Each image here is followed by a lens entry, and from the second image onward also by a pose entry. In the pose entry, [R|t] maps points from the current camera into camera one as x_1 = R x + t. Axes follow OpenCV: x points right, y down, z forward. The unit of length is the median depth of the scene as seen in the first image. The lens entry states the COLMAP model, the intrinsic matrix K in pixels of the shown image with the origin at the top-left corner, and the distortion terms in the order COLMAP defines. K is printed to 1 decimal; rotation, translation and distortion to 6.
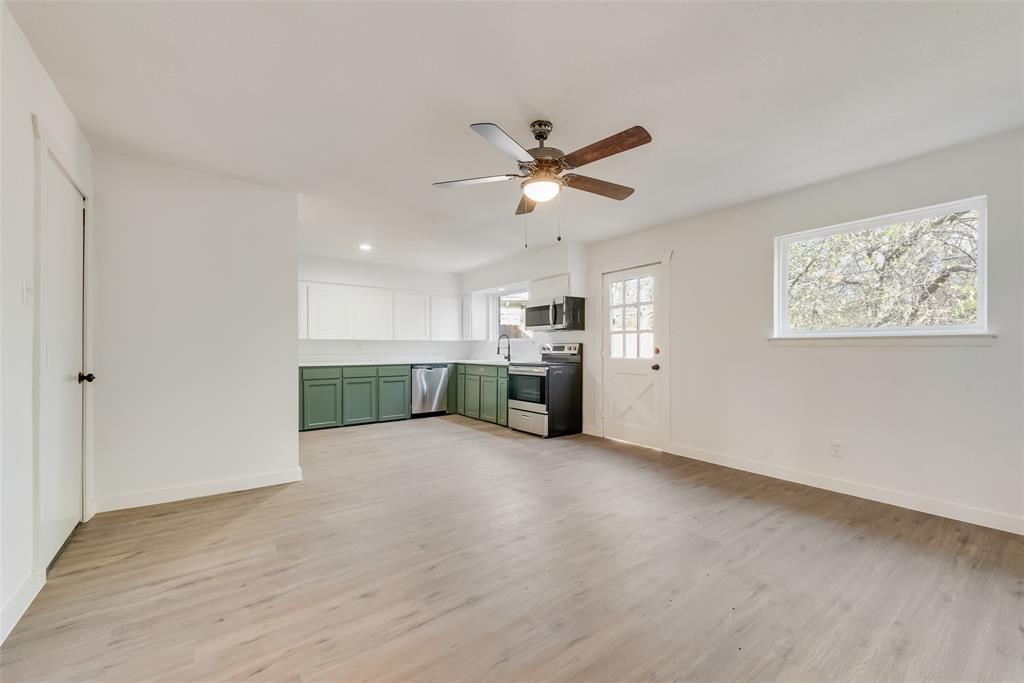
lens RADIAL K [[403.2, 0, 510.6], [0, 403.2, 348.2], [0, 0, 1]] dist [0.017599, -0.007825]
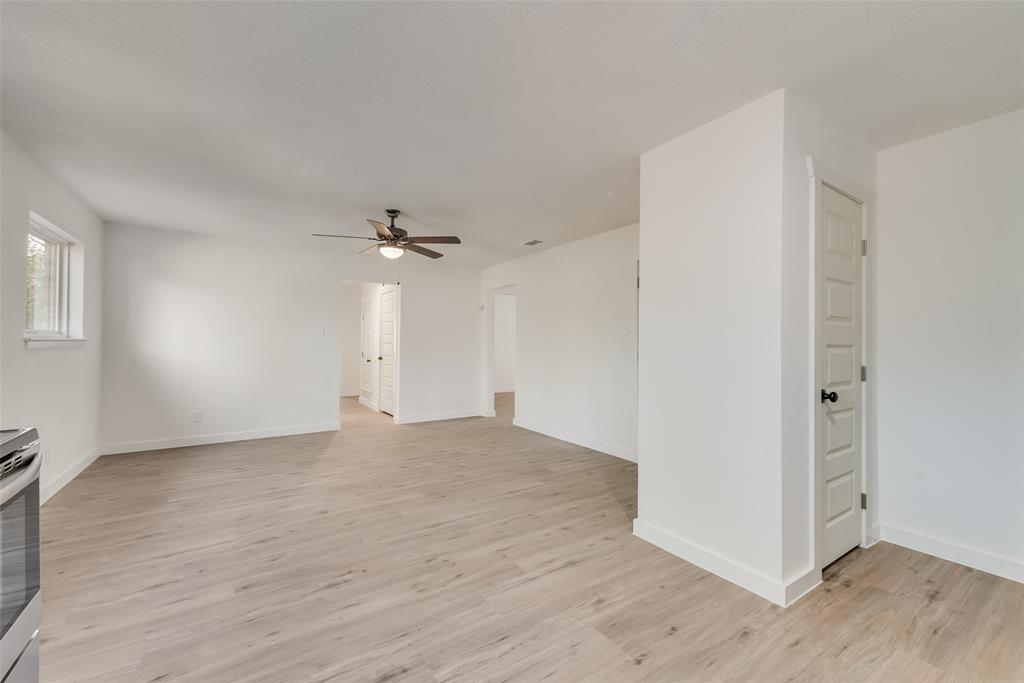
lens RADIAL K [[421.7, 0, 510.4], [0, 421.7, 344.0], [0, 0, 1]] dist [0.000789, -0.000148]
pose [[-0.998551, -0.010835, 0.052718, -0.192411], [-0.010820, 0.999941, 0.000582, -0.015222], [-0.052721, 0.000011, -0.998609, 1.065913]]
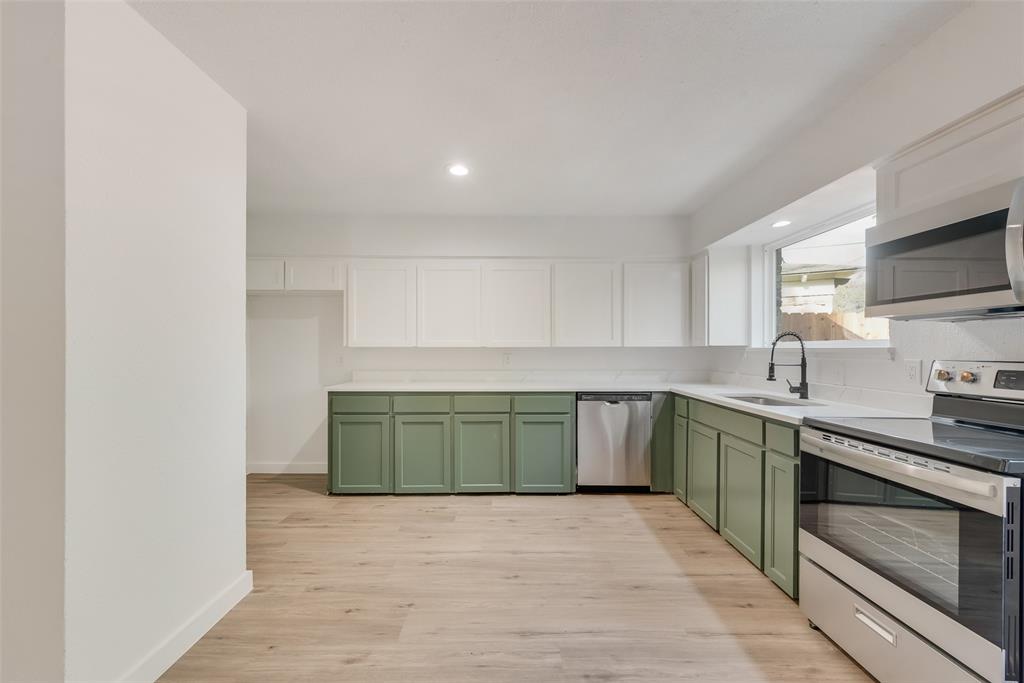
lens RADIAL K [[403.2, 0, 510.6], [0, 403.2, 348.2], [0, 0, 1]] dist [0.017599, -0.007825]
pose [[0.802417, 0.000024, -0.596764, 0.003418], [-0.000346, 1.000000, -0.000424, -0.019908], [0.596764, 0.000546, 0.802417, 0.563236]]
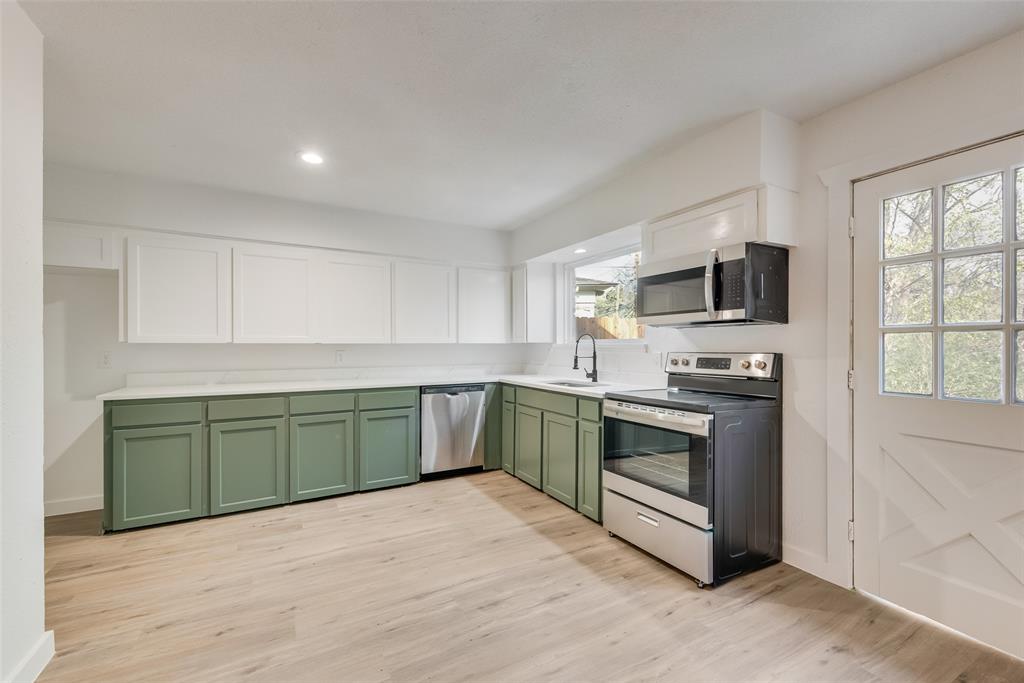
lens RADIAL K [[421.7, 0, 510.4], [0, 421.7, 344.0], [0, 0, 1]] dist [0.000789, -0.000148]
pose [[0.990458, -0.000548, -0.137815, -0.043235], [0.000221, 0.999997, -0.002388, -0.019534], [0.137816, 0.002334, 0.990455, 0.470065]]
